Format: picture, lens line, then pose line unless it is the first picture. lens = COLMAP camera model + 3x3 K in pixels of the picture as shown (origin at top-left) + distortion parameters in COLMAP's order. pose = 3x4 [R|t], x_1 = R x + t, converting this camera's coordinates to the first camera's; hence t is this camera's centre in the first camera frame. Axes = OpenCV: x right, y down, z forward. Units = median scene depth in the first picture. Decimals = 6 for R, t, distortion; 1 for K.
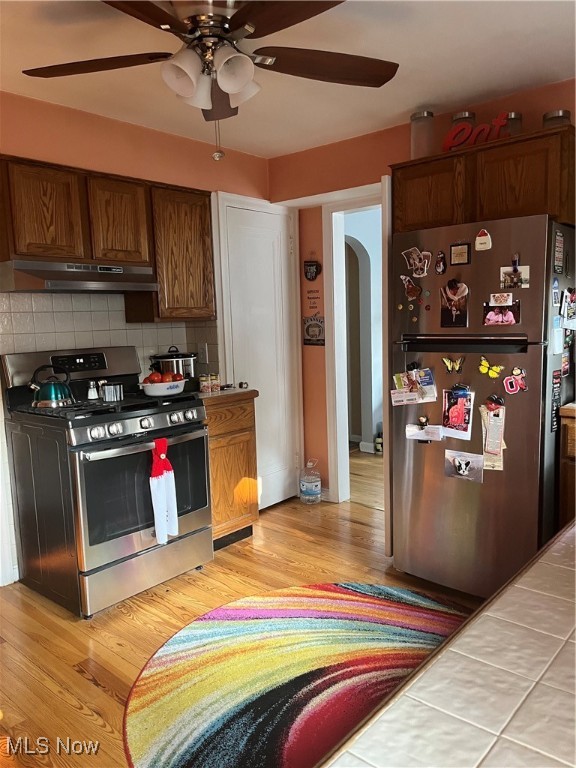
lens RADIAL K [[574.9, 0, 290.4], [0, 574.9, 387.5], [0, 0, 1]] dist [0.044082, -0.074978]
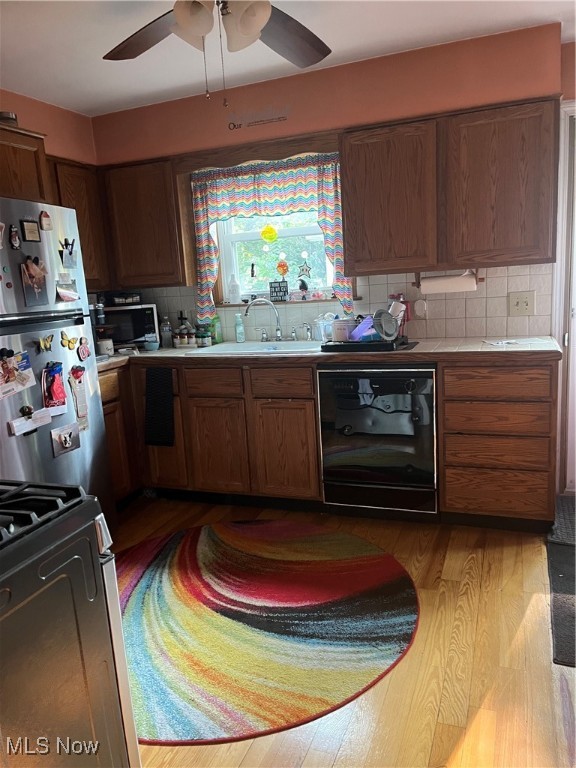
lens RADIAL K [[574.9, 0, 290.4], [0, 574.9, 387.5], [0, 0, 1]] dist [0.044082, -0.074978]
pose [[-0.341029, -0.121644, 0.932149, -0.861747], [0.188882, 0.962503, 0.194708, -0.085401], [-0.920882, 0.242468, -0.305265, 1.005487]]
